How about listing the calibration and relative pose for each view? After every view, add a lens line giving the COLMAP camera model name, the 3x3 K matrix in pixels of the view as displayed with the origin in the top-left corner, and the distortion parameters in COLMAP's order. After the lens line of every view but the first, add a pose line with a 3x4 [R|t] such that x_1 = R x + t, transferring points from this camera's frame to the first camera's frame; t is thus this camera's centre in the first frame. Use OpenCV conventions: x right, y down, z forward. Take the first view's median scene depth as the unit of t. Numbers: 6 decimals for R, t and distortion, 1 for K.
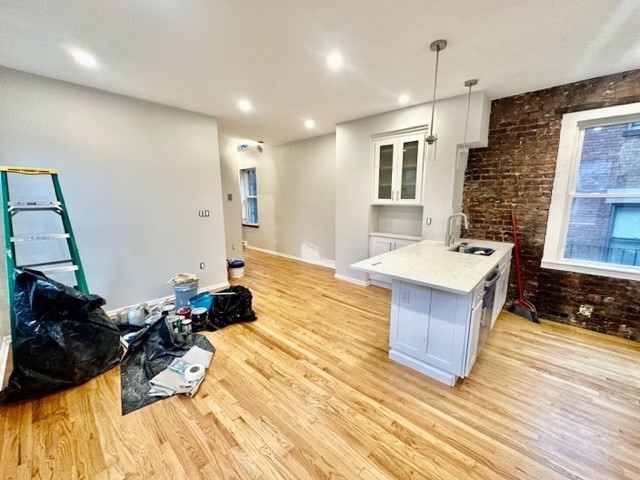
lens RADIAL K [[253.9, 0, 319.9], [0, 253.9, 240.3], [0, 0, 1]] dist [-0.002725, 0.000309]
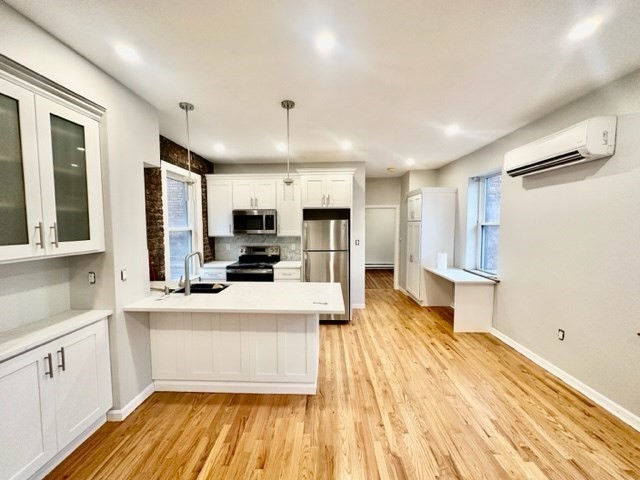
lens RADIAL K [[253.9, 0, 320.3], [0, 253.9, 240.0], [0, 0, 1]] dist [-0.002725, 0.000309]
pose [[-0.653454, -0.040766, 0.755868, -0.355684], [0.135212, 0.976204, 0.169541, -0.220445], [-0.744792, 0.212989, -0.632392, 1.154615]]
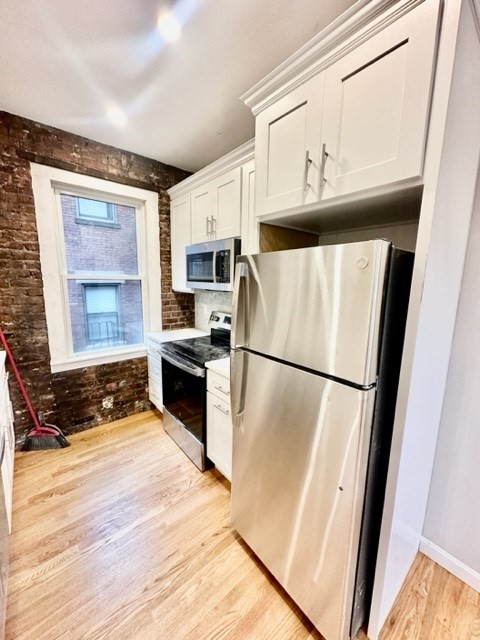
lens RADIAL K [[253.9, 0, 239.9], [0, 253.9, 320.5], [0, 0, 1]] dist [-0.002725, 0.000309]
pose [[0.122085, -0.152842, 0.980681, 0.241969], [0.149021, 0.979694, 0.134136, -0.061627], [-0.981269, 0.129766, 0.142383, 0.342221]]
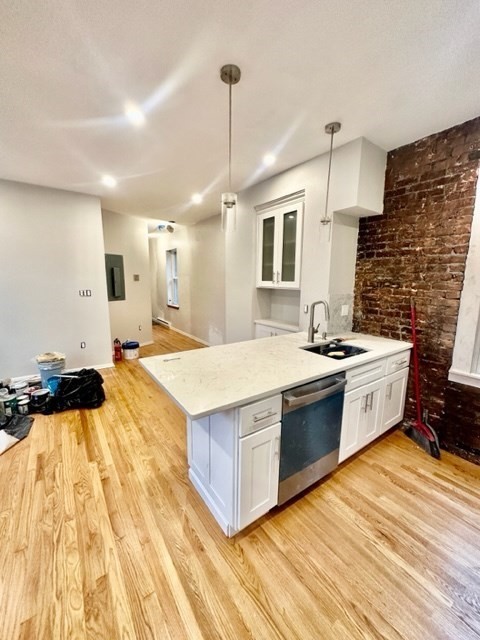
lens RADIAL K [[253.9, 0, 239.8], [0, 253.9, 320.5], [0, 0, 1]] dist [-0.002725, 0.000309]
pose [[0.977841, 0.045561, -0.204332, 0.444531], [-0.047528, 0.998859, -0.004729, -0.028501], [0.203884, 0.014336, 0.978890, 0.188331]]
